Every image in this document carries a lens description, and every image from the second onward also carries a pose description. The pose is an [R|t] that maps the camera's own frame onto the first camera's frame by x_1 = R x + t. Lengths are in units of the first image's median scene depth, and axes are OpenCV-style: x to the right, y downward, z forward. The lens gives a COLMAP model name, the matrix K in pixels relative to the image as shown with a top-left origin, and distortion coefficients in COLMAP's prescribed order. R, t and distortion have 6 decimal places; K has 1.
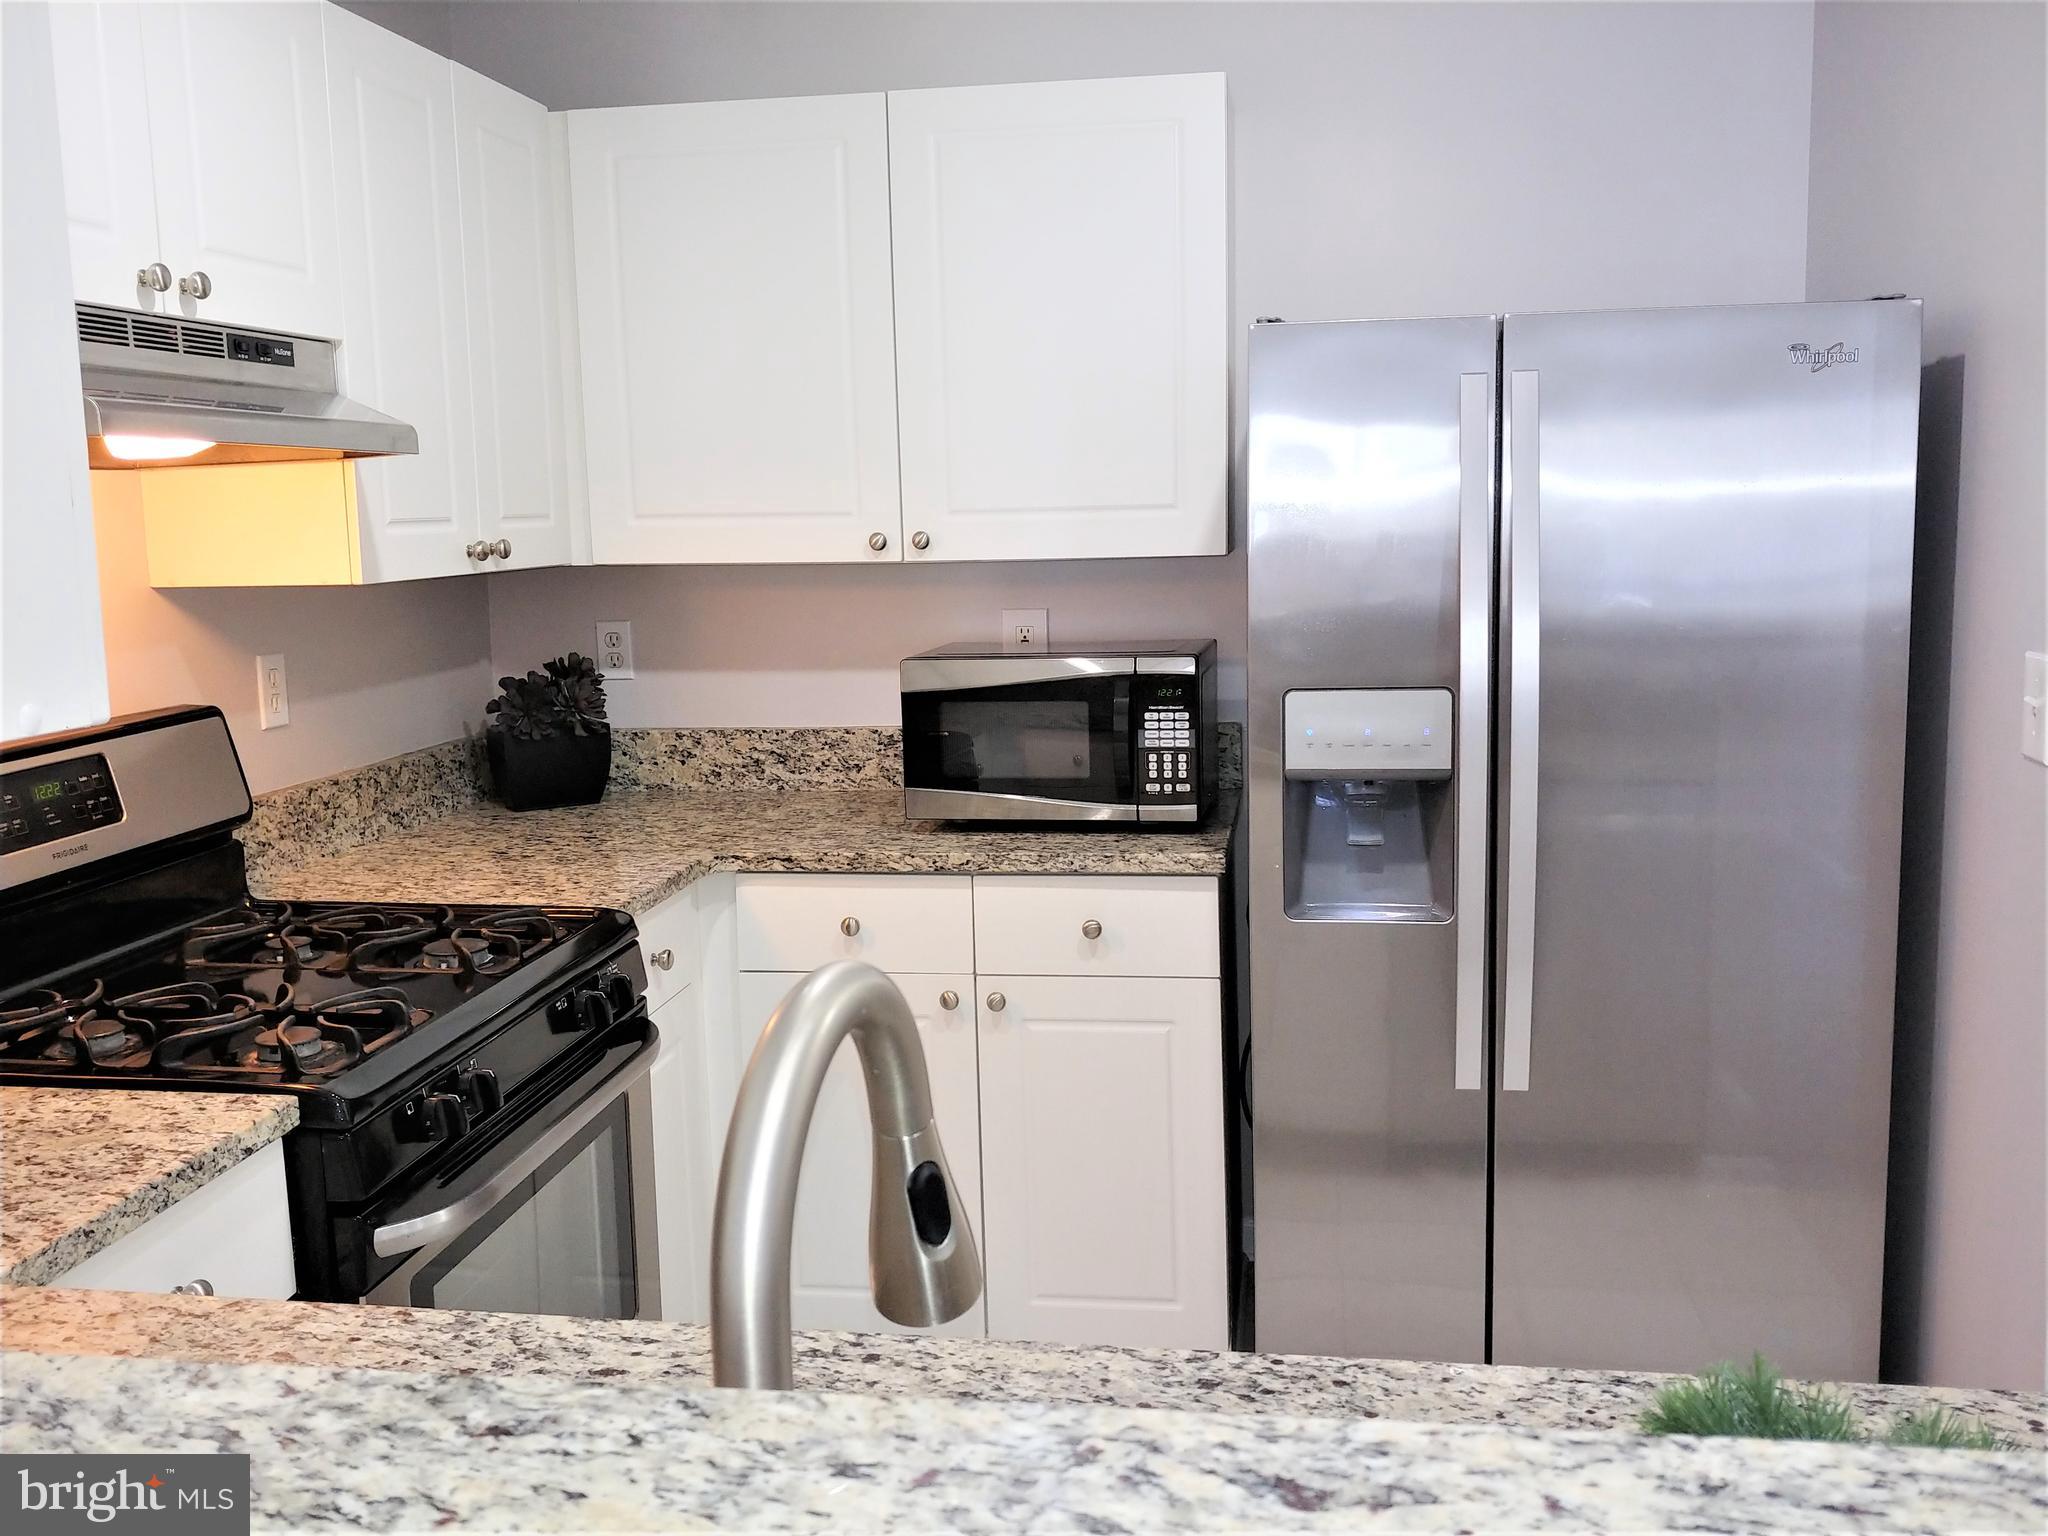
lens RADIAL K [[1817.6, 0, 996.7], [0, 1817.6, 747.6], [0, 0, 1]] dist [0.265203, -0.421020]
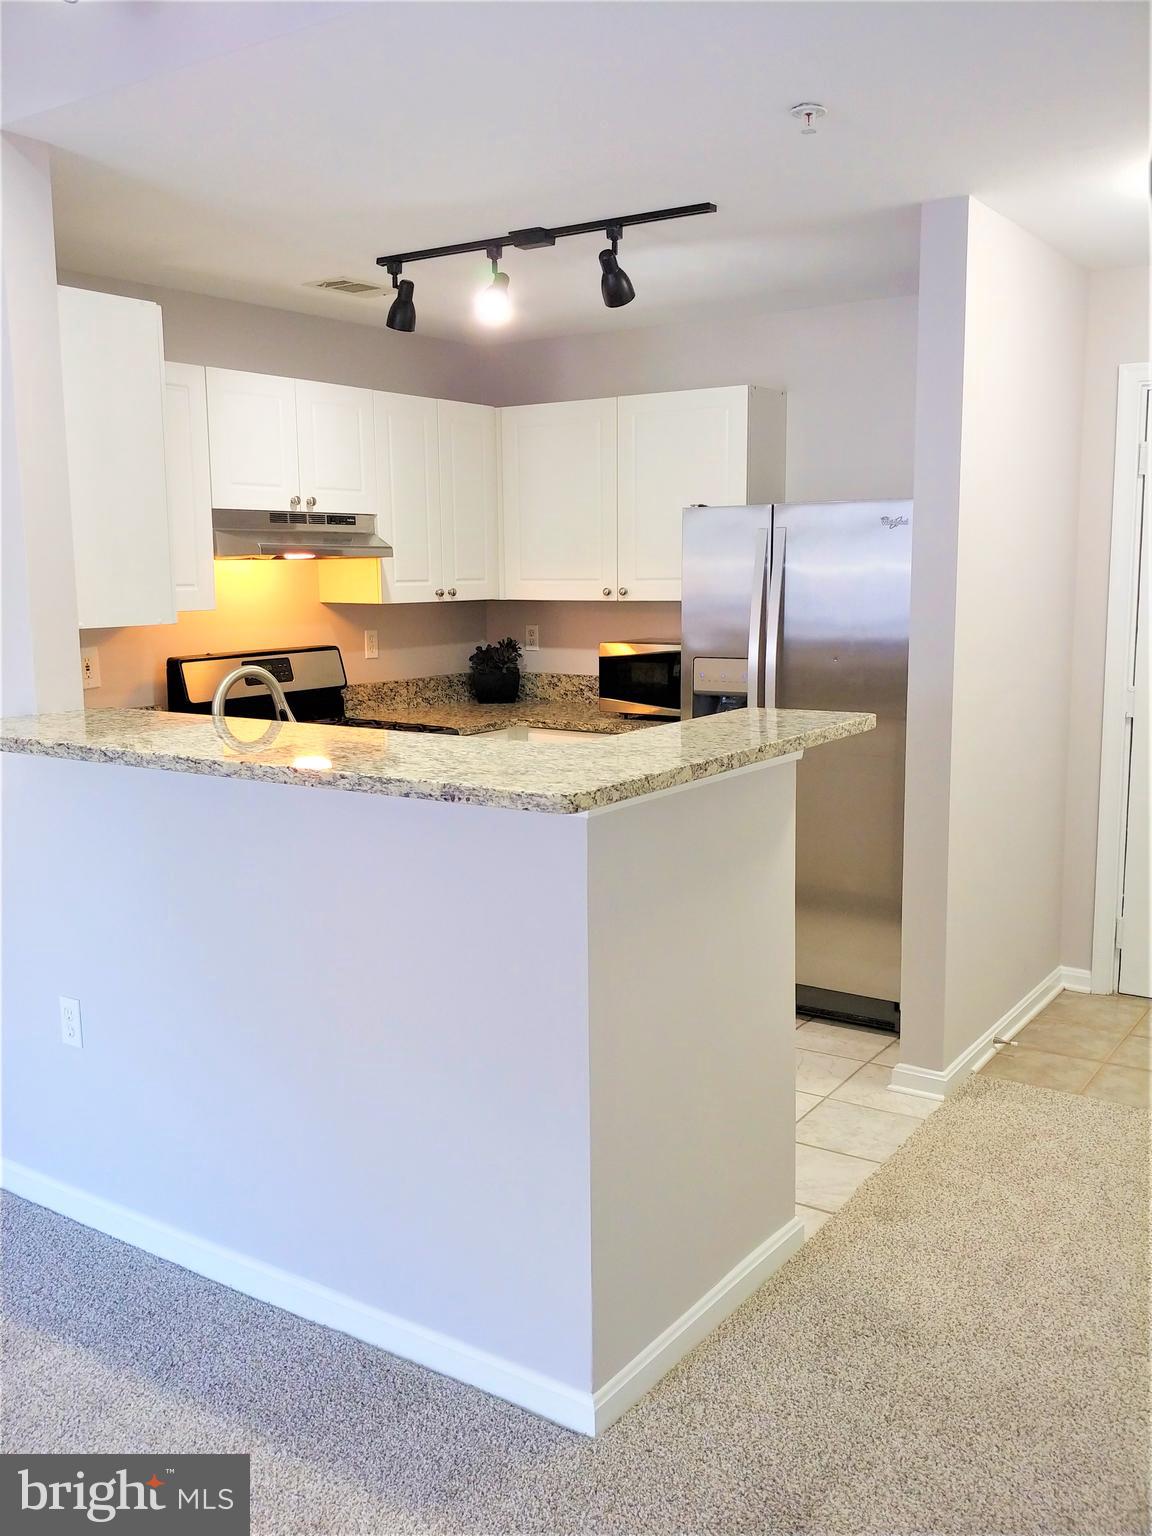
lens RADIAL K [[1363.2, 0, 576.0], [0, 1363.2, 768.0], [0, 0, 1]] dist [0.265203, -0.421020]
pose [[0.909614, 0.079276, -0.407821, 0.672534], [-0.070490, 0.996843, 0.036552, 0.052133], [0.409431, -0.004501, 0.912330, -0.637774]]
